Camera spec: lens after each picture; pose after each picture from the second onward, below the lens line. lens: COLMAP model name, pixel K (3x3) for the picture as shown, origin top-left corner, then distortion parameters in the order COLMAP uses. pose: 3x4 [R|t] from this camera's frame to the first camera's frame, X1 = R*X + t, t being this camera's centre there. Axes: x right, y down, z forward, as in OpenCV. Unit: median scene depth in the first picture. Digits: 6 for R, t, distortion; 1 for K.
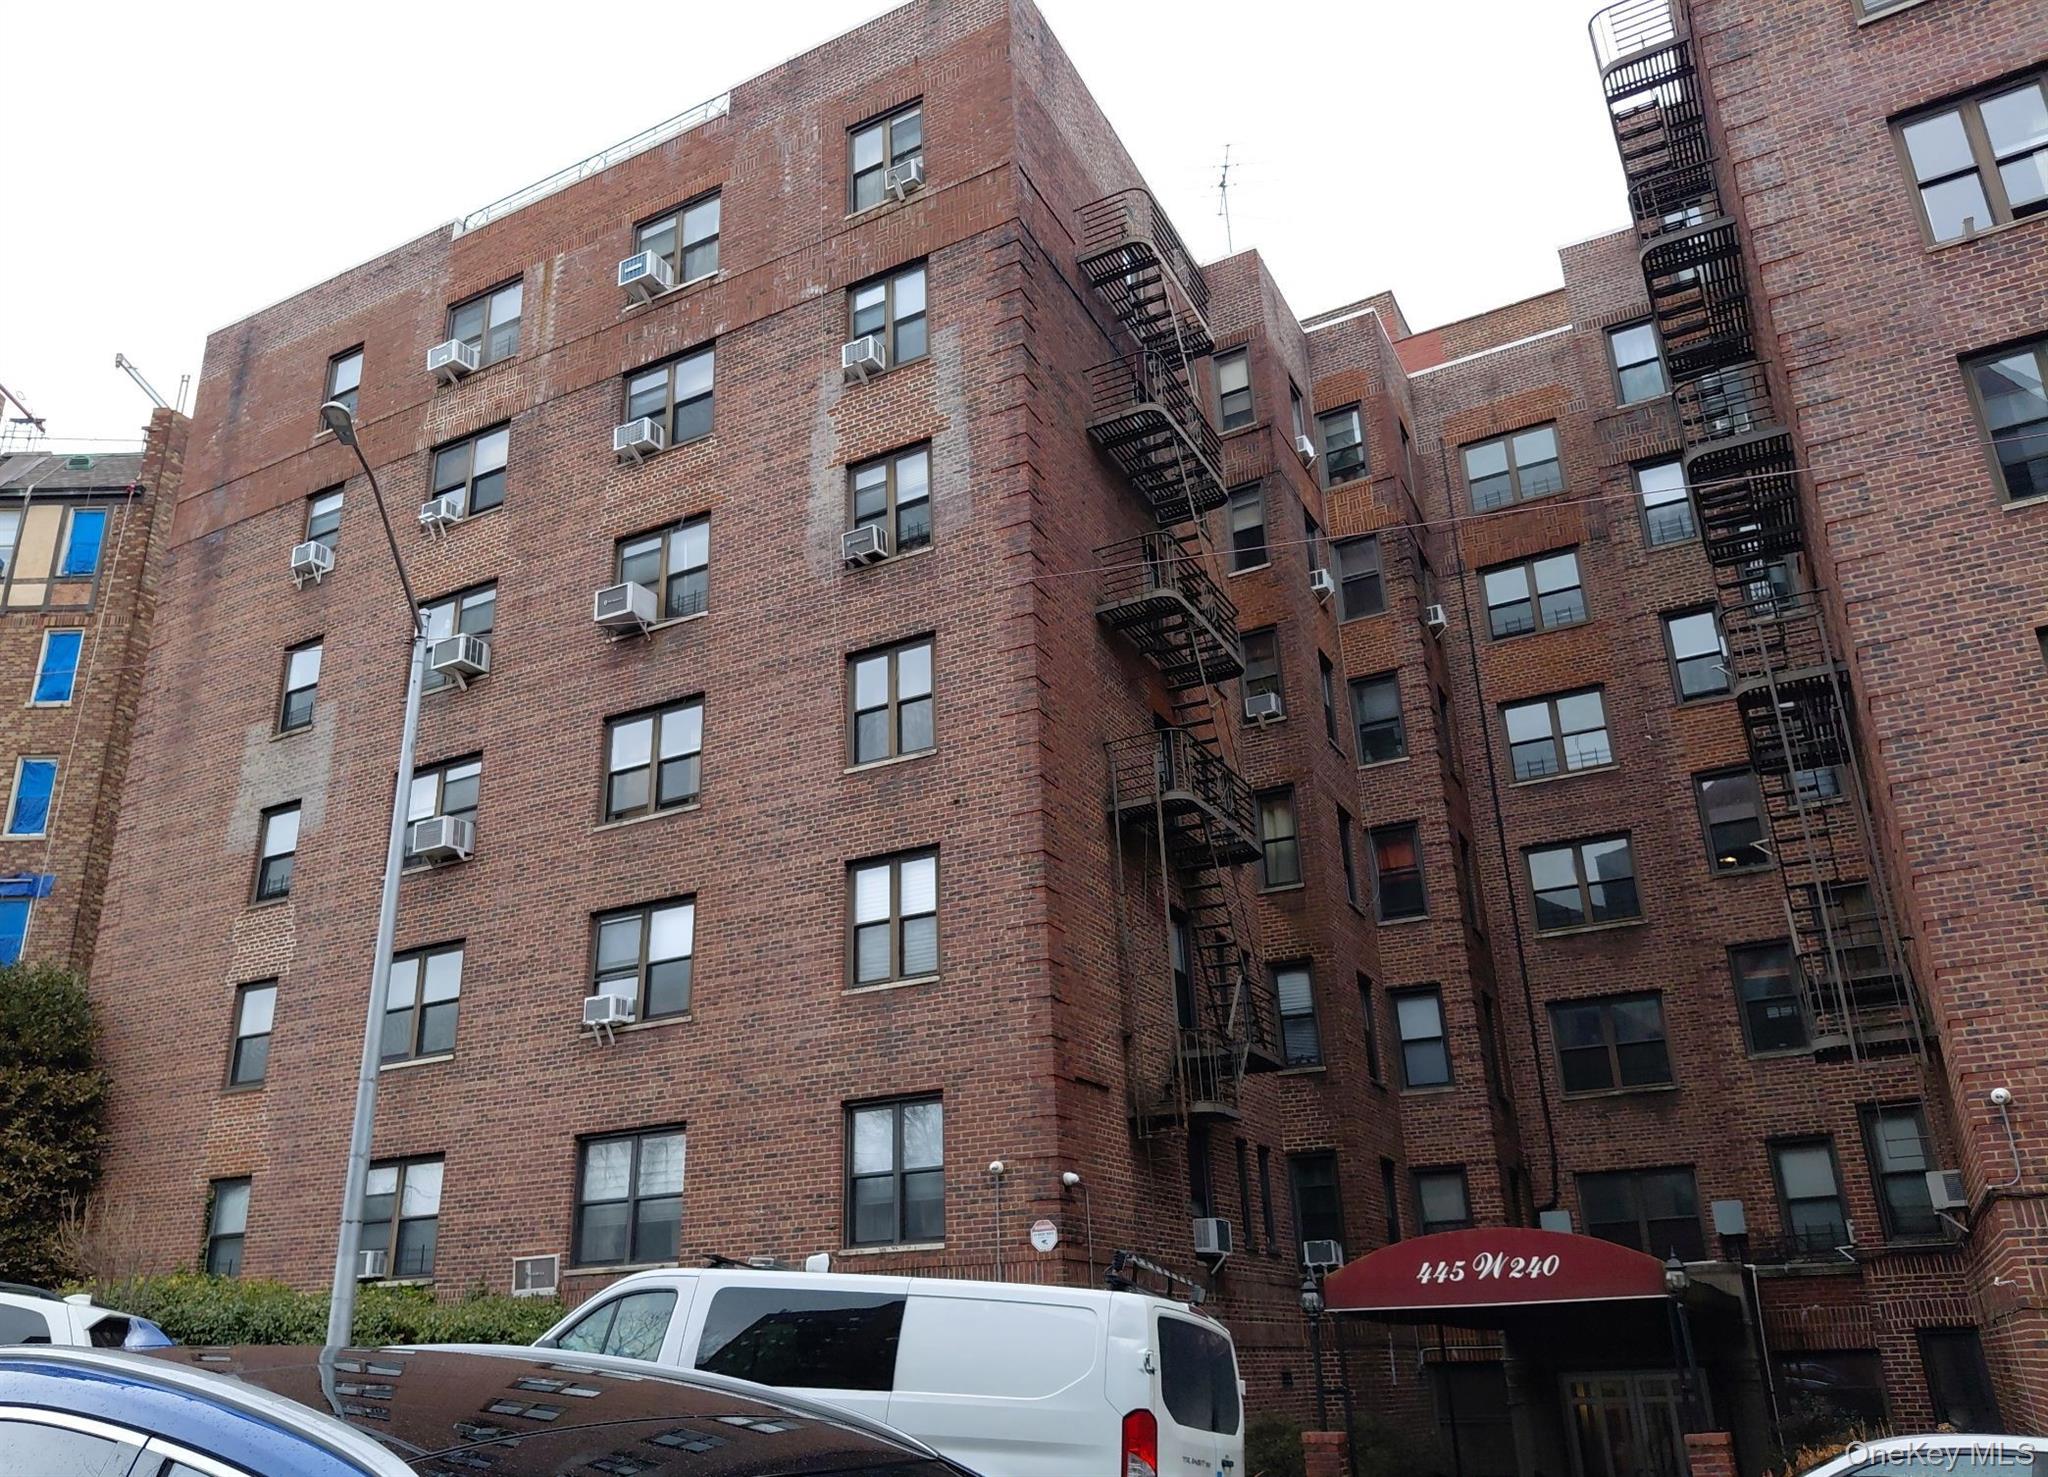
lens RADIAL K [[1542.6, 0, 959.2], [0, 1542.6, 804.1], [0, 0, 1]] dist [0.096309, -0.196426]
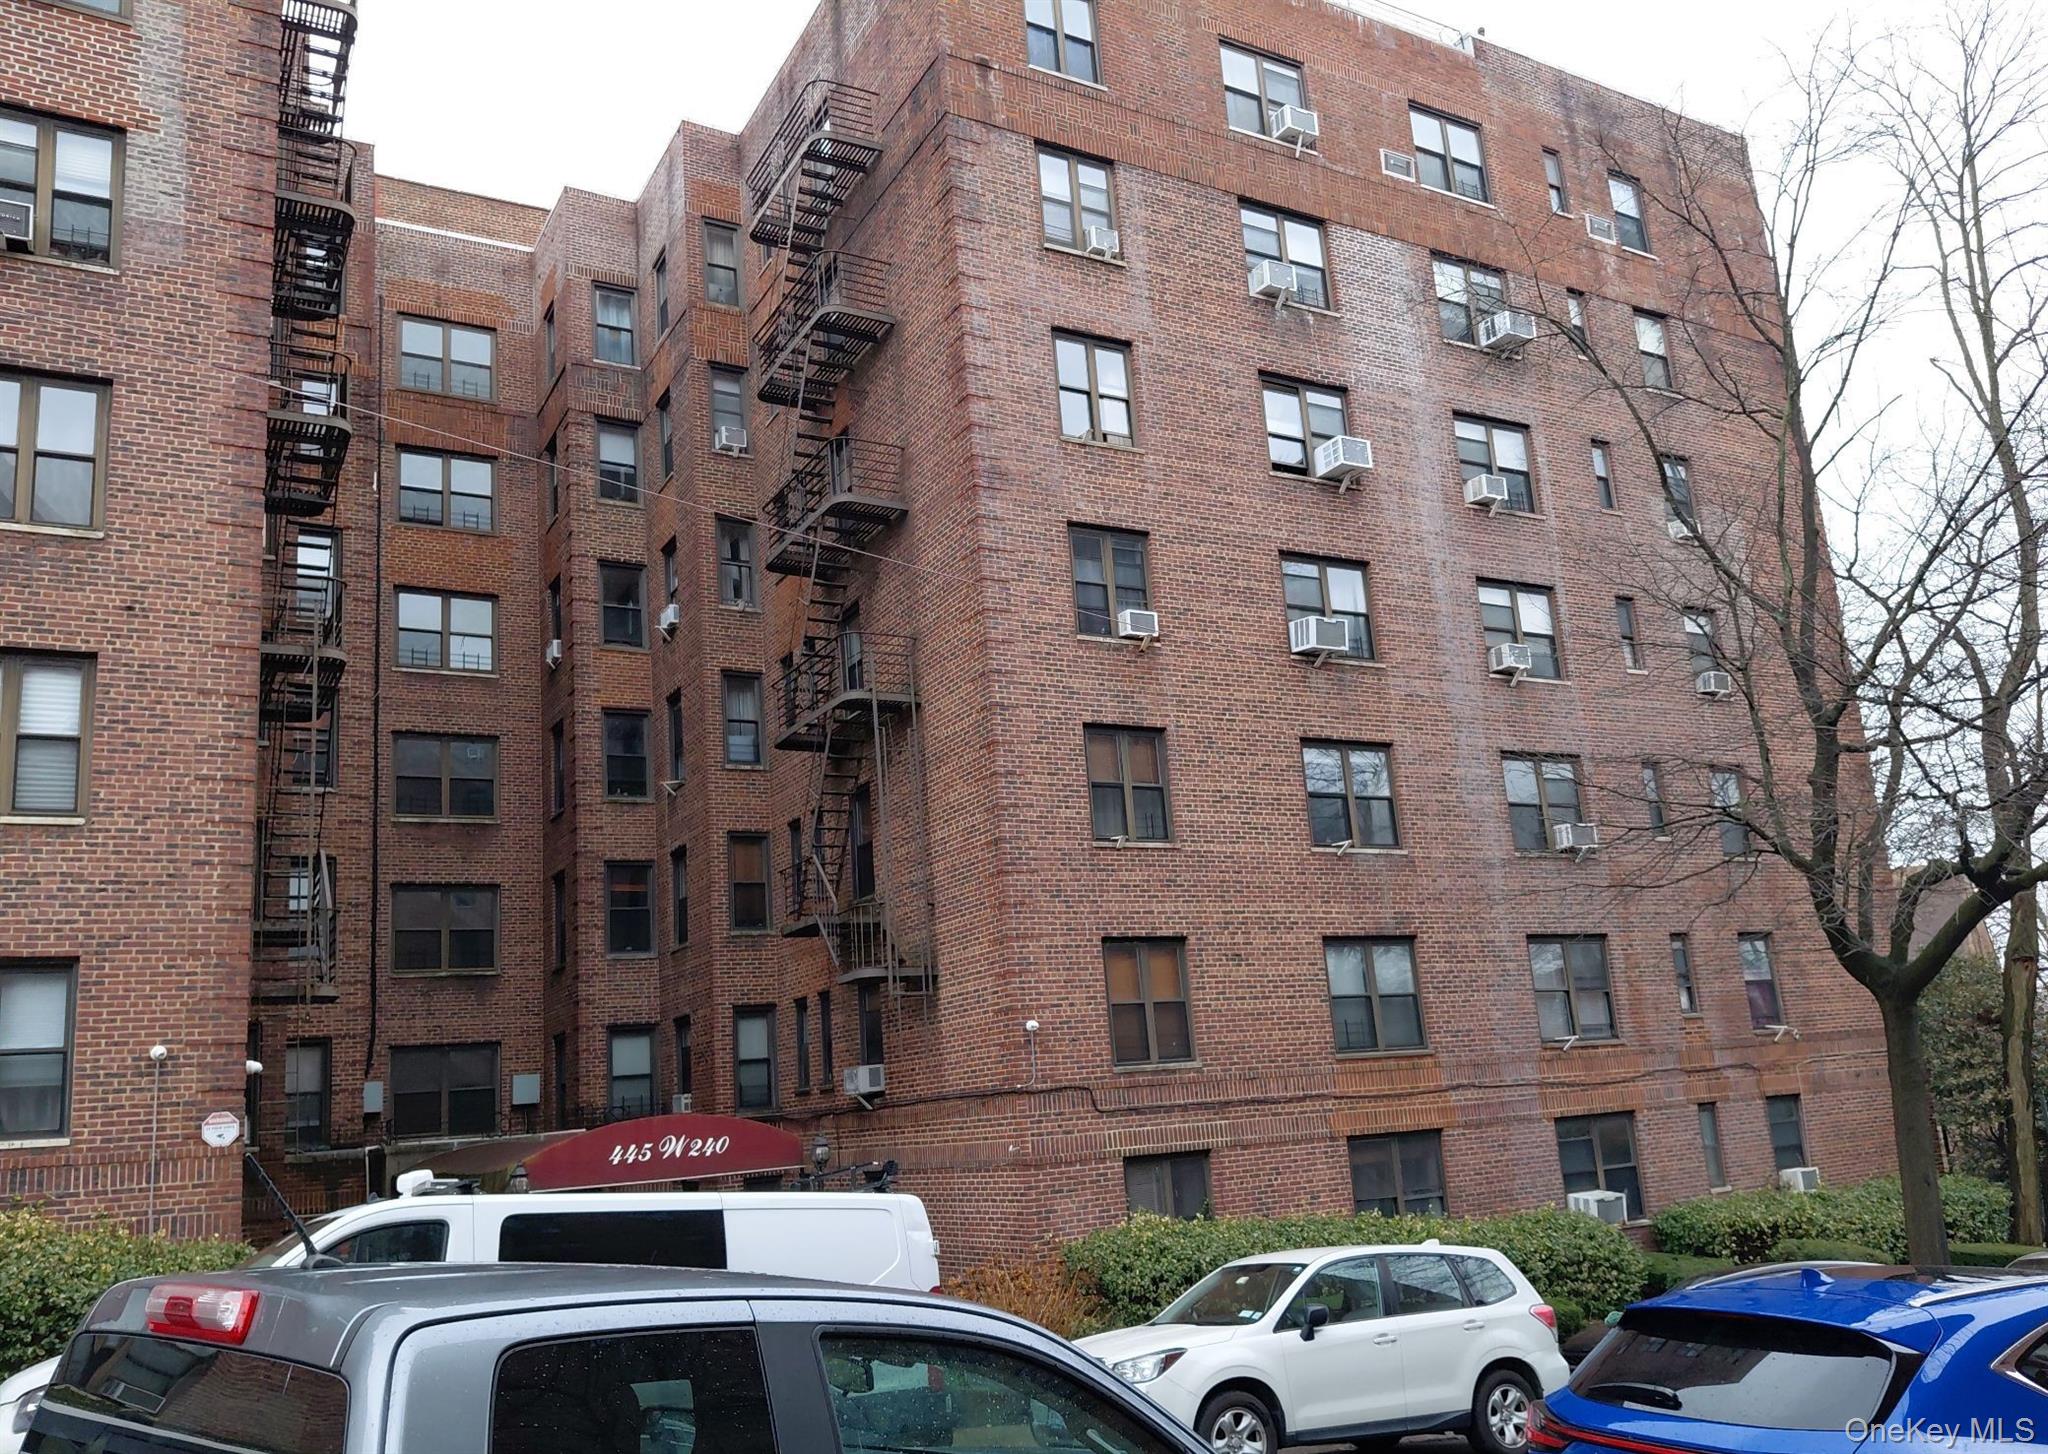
lens RADIAL K [[1561.8, 0, 1025.4], [0, 1561.8, 802.6], [0, 0, 1]] dist [0.077355, -0.145369]
pose [[0.530820, 0.151251, 0.833878, -0.353190], [-0.231598, 0.972381, -0.028945, 0.009841], [-0.815225, -0.177760, 0.551189, 0.111656]]
